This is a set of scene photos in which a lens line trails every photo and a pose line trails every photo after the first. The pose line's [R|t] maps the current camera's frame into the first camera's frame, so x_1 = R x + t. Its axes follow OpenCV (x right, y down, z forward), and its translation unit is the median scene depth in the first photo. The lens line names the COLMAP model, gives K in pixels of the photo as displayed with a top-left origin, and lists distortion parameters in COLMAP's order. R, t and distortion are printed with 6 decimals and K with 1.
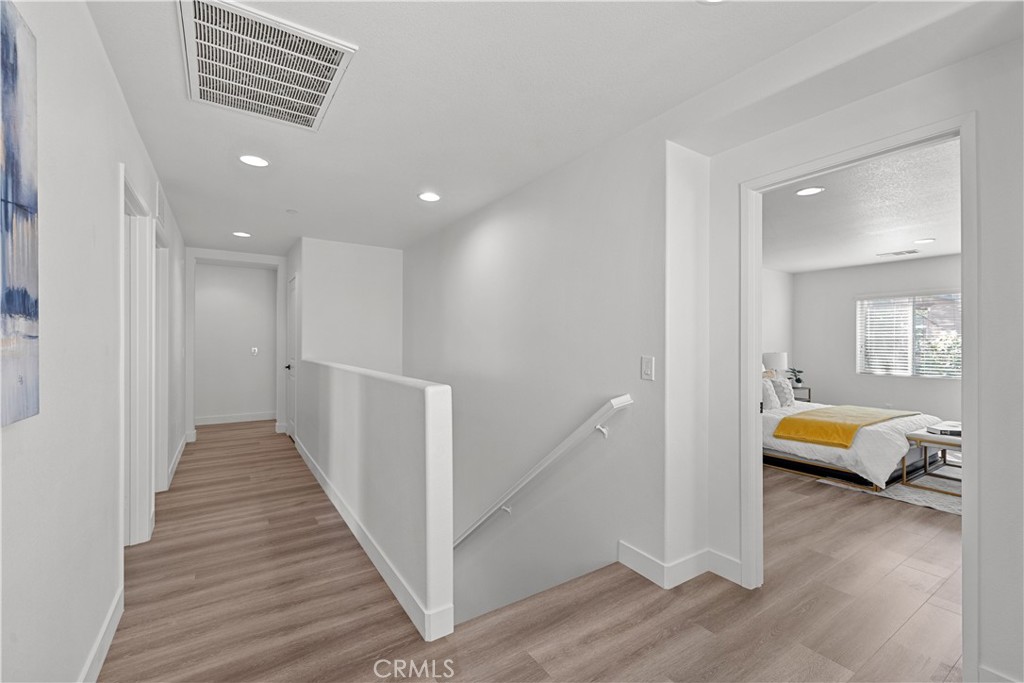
lens RADIAL K [[438.4, 0, 514.4], [0, 438.4, 342.6], [0, 0, 1]] dist [0.004398, -0.000115]
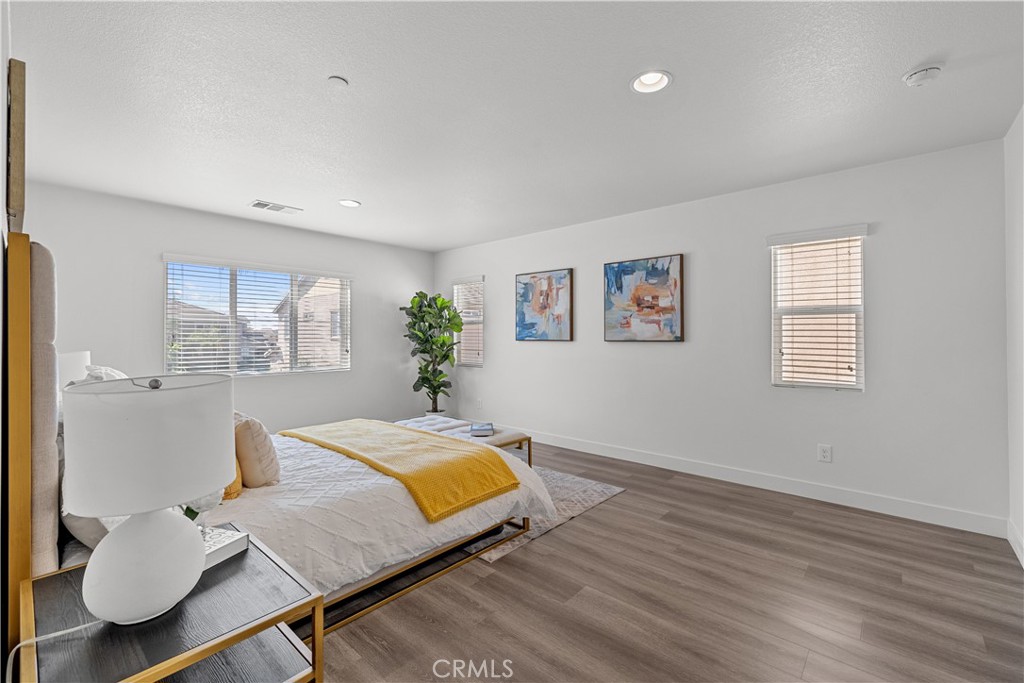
lens RADIAL K [[438.4, 0, 518.5], [0, 438.4, 335.3], [0, 0, 1]] dist [0.004398, -0.000115]
pose [[-0.259944, -0.000888, 0.965623, 0.113181], [0.000690, 0.999999, 0.001105, 0.010661], [-0.965623, 0.000954, -0.259944, 1.111967]]
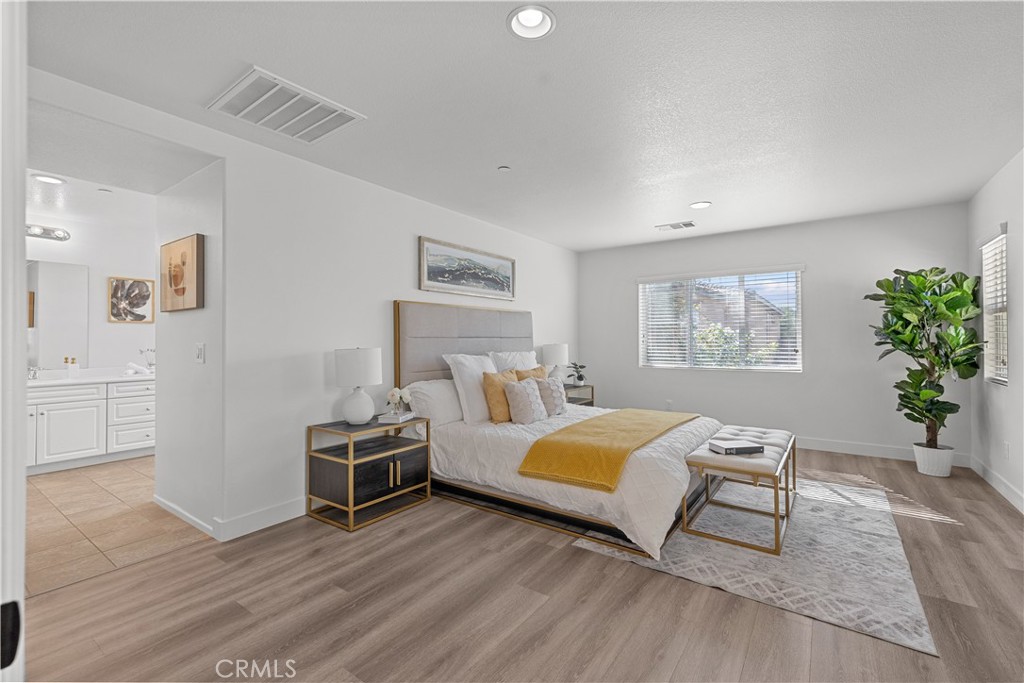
lens RADIAL K [[438.4, 0, 520.3], [0, 438.4, 338.4], [0, 0, 1]] dist [0.004398, -0.000115]
pose [[0.932115, -0.006298, 0.362108, 0.395359], [0.008272, 0.999958, -0.003902, 0.024764], [-0.362068, 0.006632, 0.932128, 0.446127]]
